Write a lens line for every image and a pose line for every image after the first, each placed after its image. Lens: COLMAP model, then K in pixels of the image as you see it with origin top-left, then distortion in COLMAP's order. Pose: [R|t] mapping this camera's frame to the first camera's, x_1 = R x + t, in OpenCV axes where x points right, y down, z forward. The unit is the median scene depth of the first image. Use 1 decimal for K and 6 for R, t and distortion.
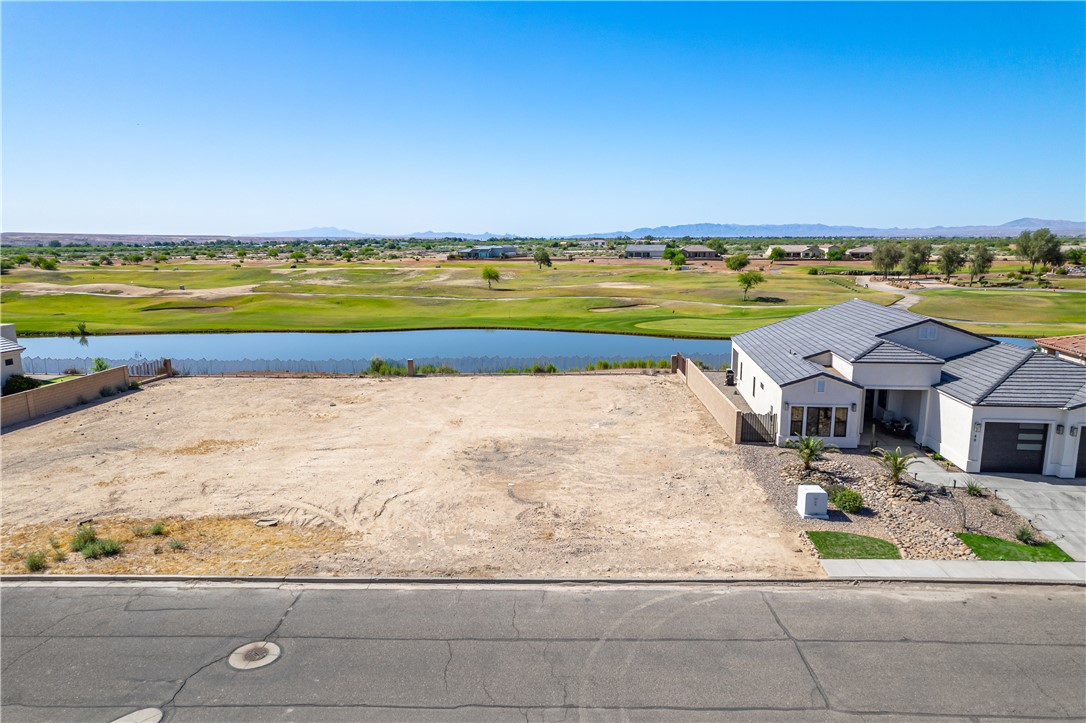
lens RADIAL K [[694.2, 0, 547.5], [0, 694.2, 362.3], [0, 0, 1]] dist [-0.074820, 0.084050]
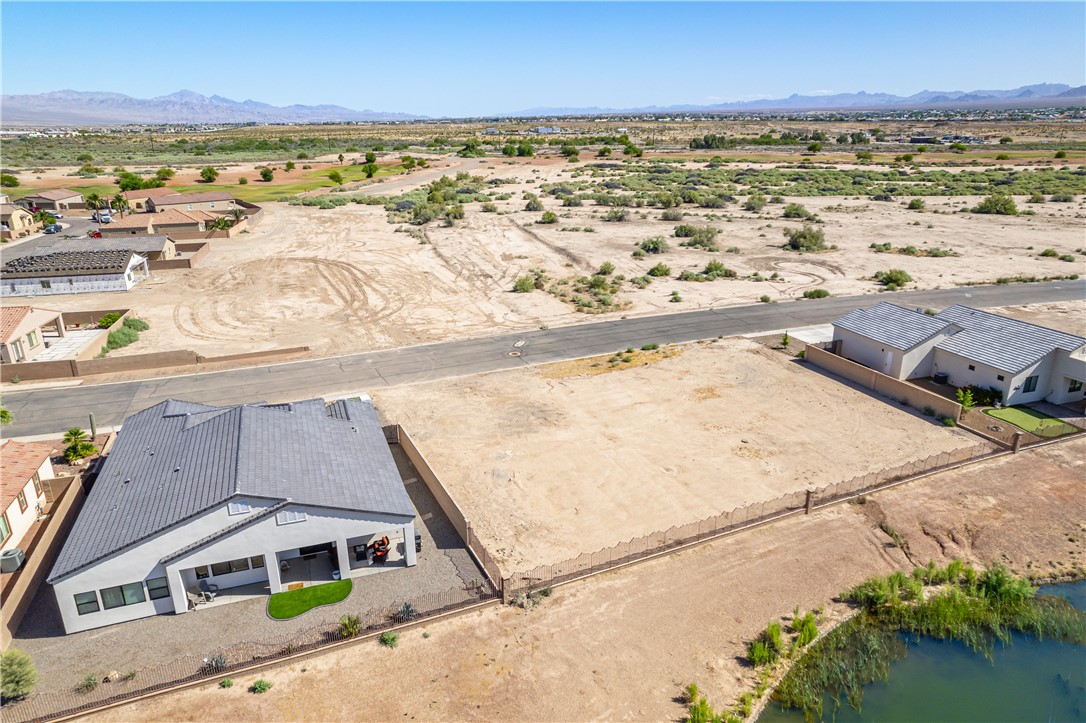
lens RADIAL K [[700.2, 0, 546.2], [0, 700.2, 366.2], [0, 0, 1]] dist [-0.075327, 0.085131]
pose [[-0.887695, 0.164048, -0.430216, 0.583143], [-0.068985, 0.876441, 0.476543, -0.727497], [0.455234, 0.452703, -0.766695, 2.106544]]
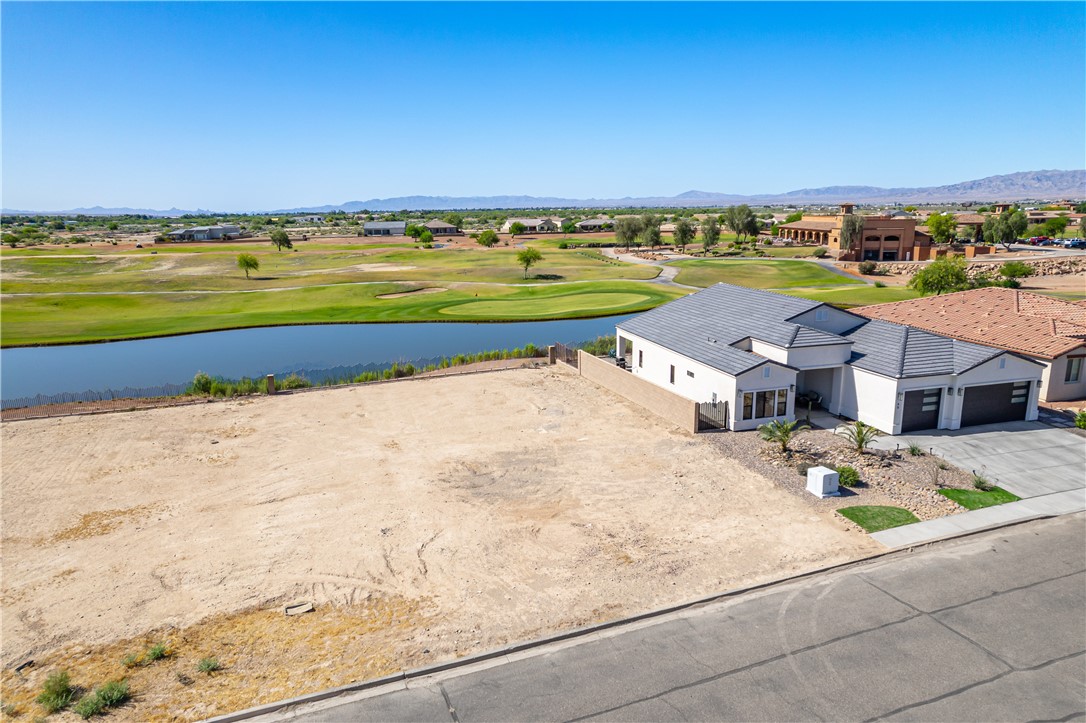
lens RADIAL K [[700.2, 0, 546.2], [0, 700.2, 366.2], [0, 0, 1]] dist [-0.075327, 0.085131]
pose [[0.921545, -0.091006, 0.377455, -0.310554], [0.075313, 0.995577, 0.056163, -0.057412], [-0.380896, -0.023329, 0.924323, 0.099293]]
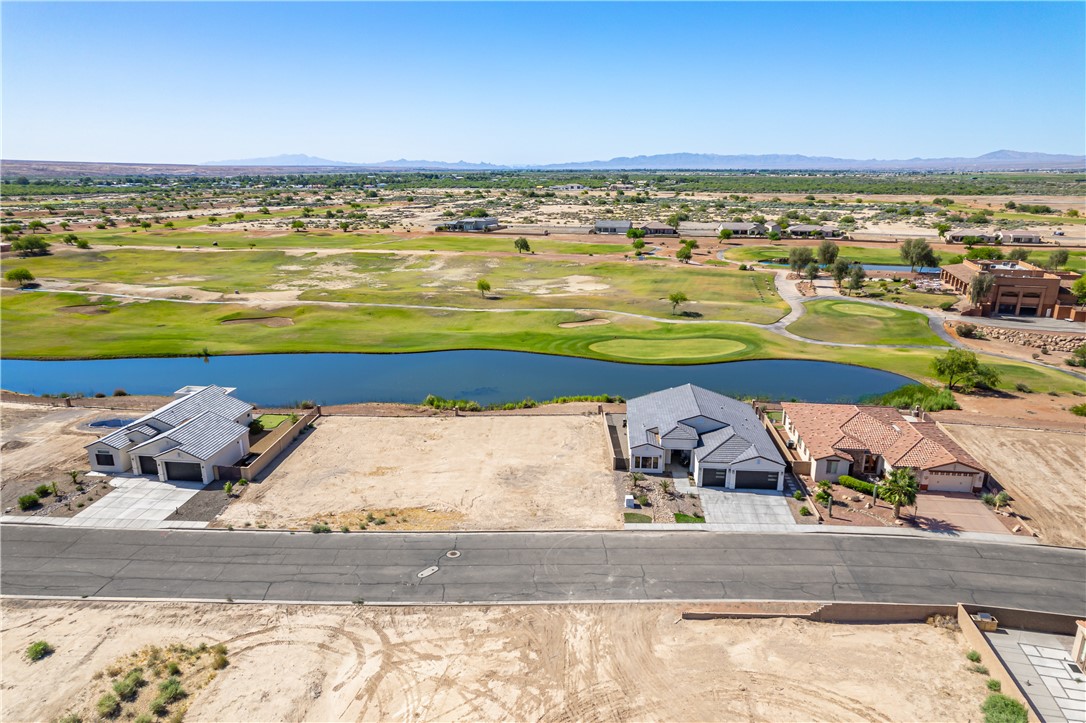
lens RADIAL K [[691.1, 0, 547.0], [0, 691.1, 364.0], [0, 0, 1]] dist [-0.070003, 0.080512]
pose [[0.999449, -0.003201, 0.033047, -0.028041], [-0.000154, 0.994882, 0.101043, -0.454199], [-0.033202, -0.100992, 0.994333, -1.225366]]
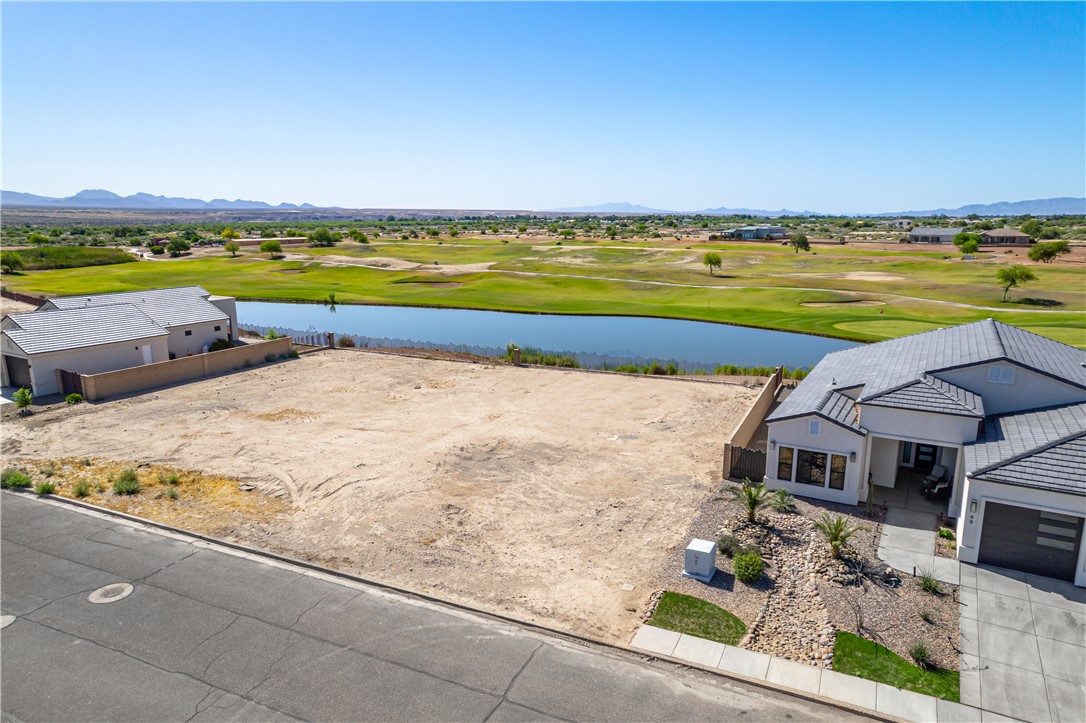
lens RADIAL K [[700.2, 0, 546.2], [0, 700.2, 366.2], [0, 0, 1]] dist [-0.075327, 0.085131]
pose [[0.917691, 0.085884, -0.387900, 0.379023], [-0.071419, 0.996112, 0.051586, -0.054838], [0.390822, -0.019637, 0.920257, 0.075307]]
